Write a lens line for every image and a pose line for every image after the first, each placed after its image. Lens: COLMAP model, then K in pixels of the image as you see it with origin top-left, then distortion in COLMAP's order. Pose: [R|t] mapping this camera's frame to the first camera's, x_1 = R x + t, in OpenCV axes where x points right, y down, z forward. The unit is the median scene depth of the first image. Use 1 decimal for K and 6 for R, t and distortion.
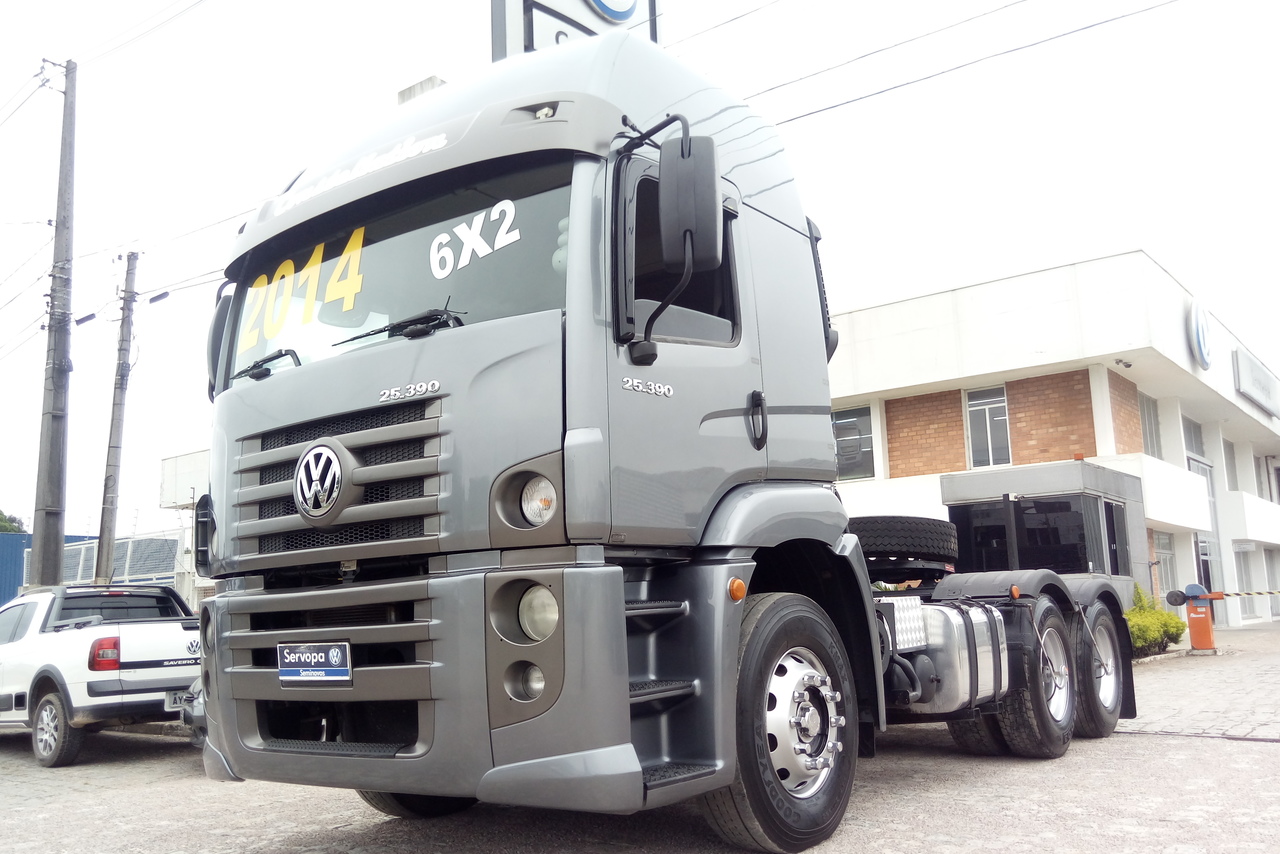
lens RADIAL K [[1058.5, 0, 649.5], [0, 1058.5, 445.5], [0, 0, 1]] dist [0.110489, -0.239651]
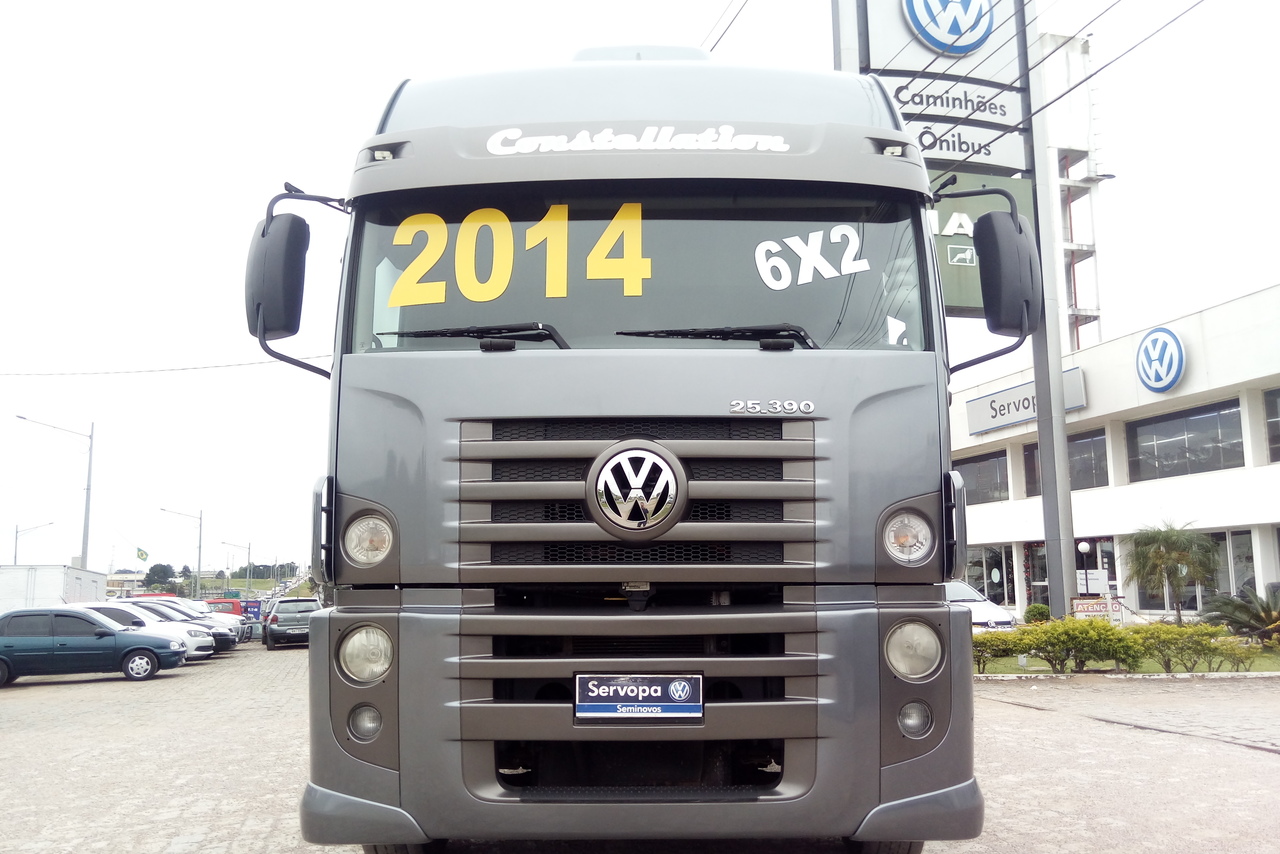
lens RADIAL K [[1230.2, 0, 639.3], [0, 1230.2, 446.1], [0, 0, 1]] dist [0.078581, -0.435780]
pose [[0.809599, 0.129952, 0.572418, -0.908950], [-0.121309, 0.991175, -0.053446, 0.053307], [-0.574311, -0.026170, 0.818219, 0.179827]]
